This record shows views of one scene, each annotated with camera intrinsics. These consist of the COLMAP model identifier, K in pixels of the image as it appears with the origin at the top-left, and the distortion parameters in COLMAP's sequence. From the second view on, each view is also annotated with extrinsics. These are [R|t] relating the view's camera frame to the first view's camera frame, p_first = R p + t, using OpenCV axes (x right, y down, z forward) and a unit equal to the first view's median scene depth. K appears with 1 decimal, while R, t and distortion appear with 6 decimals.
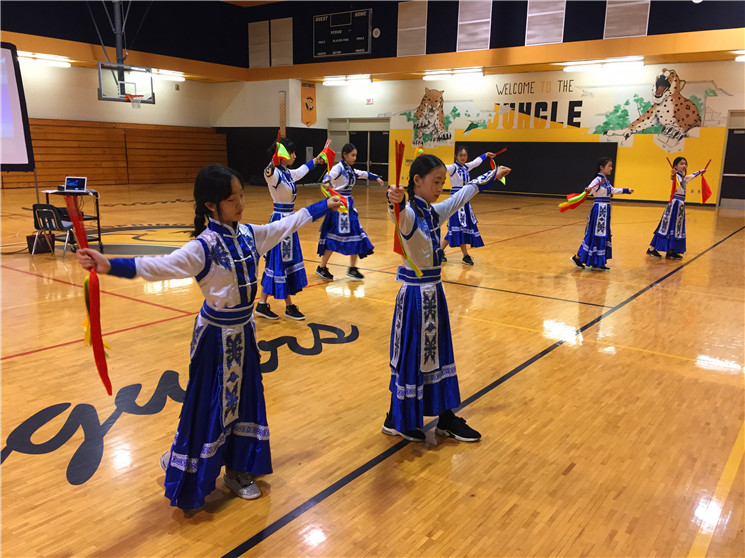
lens RADIAL K [[636.1, 0, 372.5], [0, 636.1, 279.0], [0, 0, 1]] dist [0.086091, -0.109190]
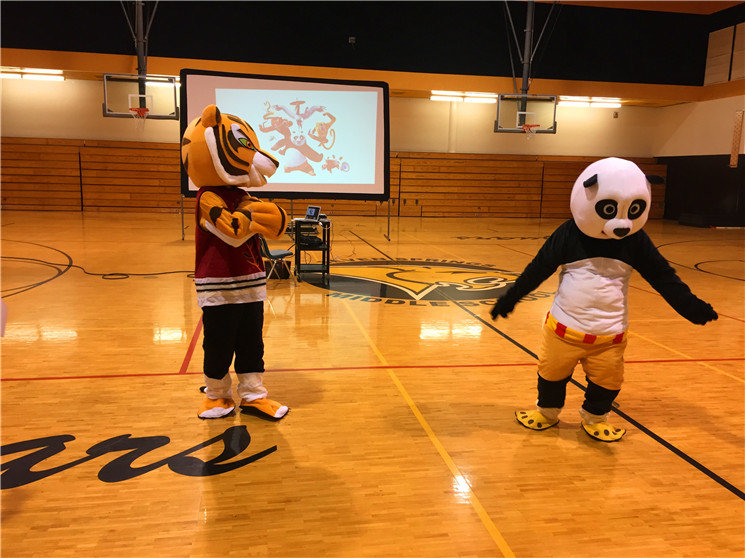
lens RADIAL K [[636.1, 0, 372.5], [0, 636.1, 279.0], [0, 0, 1]] dist [0.086091, -0.109190]
pose [[0.723322, 0.112730, -0.681247, 0.131096], [-0.148419, 0.988906, 0.006055, -0.031804], [0.674372, 0.096730, 0.732029, 0.170882]]
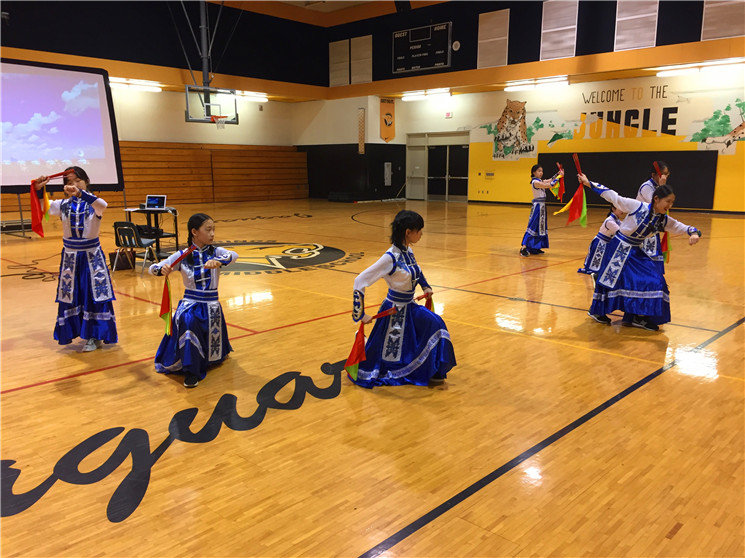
lens RADIAL K [[636.1, 0, 372.5], [0, 636.1, 279.0], [0, 0, 1]] dist [0.086091, -0.109190]
pose [[0.992123, 0.002269, -0.125249, 0.003501], [-0.005328, 0.999695, -0.024095, -0.001467], [0.125157, 0.024573, 0.991833, 0.018515]]
